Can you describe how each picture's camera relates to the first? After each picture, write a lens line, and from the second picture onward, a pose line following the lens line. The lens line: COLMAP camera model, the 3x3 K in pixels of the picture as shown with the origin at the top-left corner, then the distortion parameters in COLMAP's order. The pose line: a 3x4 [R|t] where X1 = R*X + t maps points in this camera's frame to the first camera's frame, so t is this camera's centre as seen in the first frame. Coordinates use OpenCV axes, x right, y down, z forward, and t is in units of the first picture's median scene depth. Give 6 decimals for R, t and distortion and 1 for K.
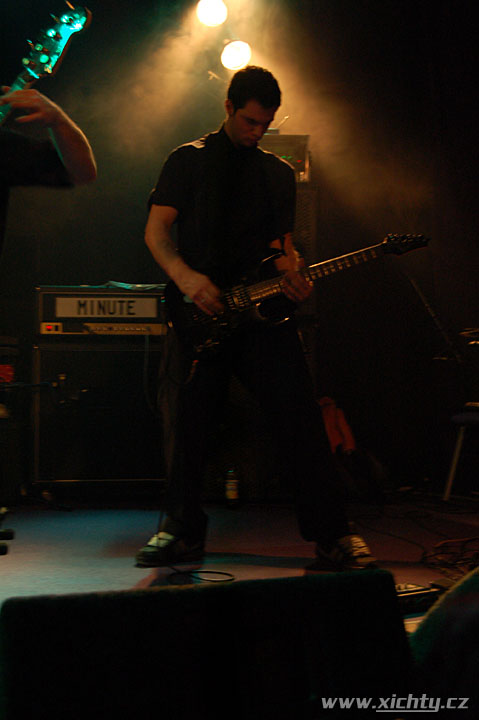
lens RADIAL K [[880.0, 0, 239.2], [0, 880.0, 359.5], [0, 0, 1]] dist [0.002102, 0.000000]
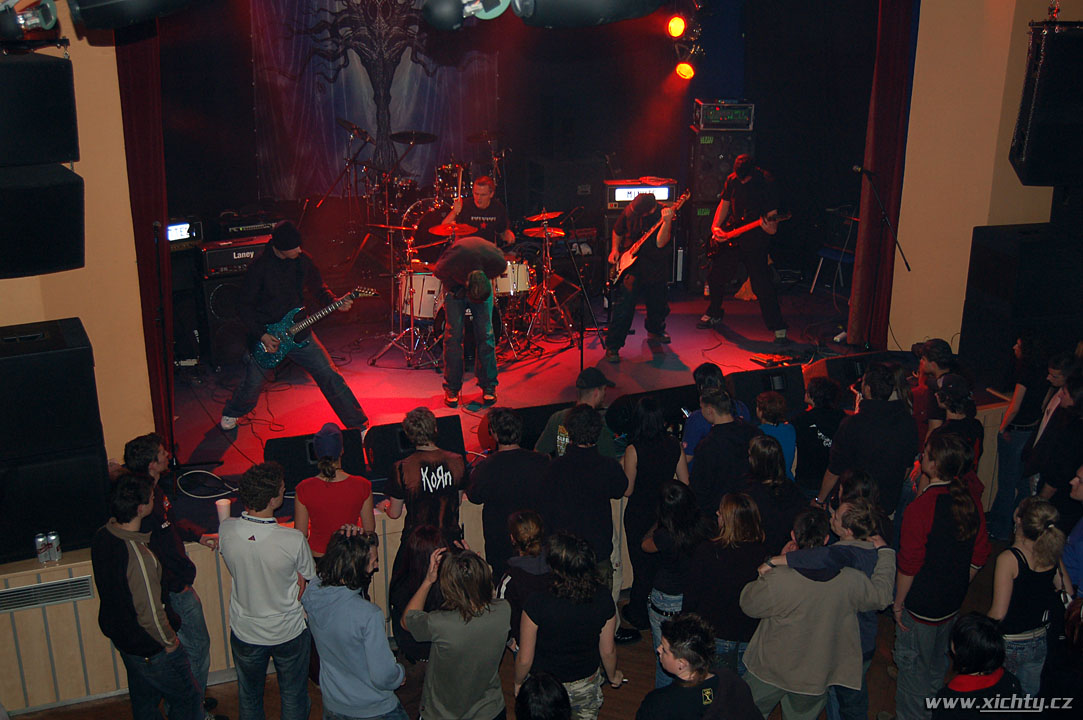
lens RADIAL K [[1196.1, 0, 535.1], [0, 1196.1, 364.7], [0, 0, 1]] dist [-0.045540, 0.000000]
pose [[0.999930, -0.002005, 0.011687, -0.416228], [-0.002165, 0.938174, 0.346158, -0.615418], [-0.011659, -0.346159, 0.938103, -1.559644]]
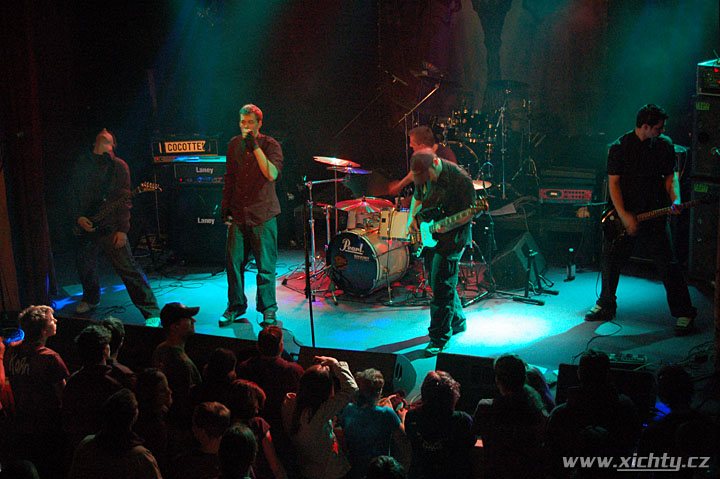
lens RADIAL K [[1180.5, 0, 361.8], [0, 1180.5, 240.0], [0, 0, 1]] dist [-0.149010, 0.000000]
pose [[0.741334, 0.150530, -0.654037, 0.971367], [0.058639, 0.956268, 0.286555, -0.605224], [0.668570, -0.250785, 0.700087, -1.015815]]
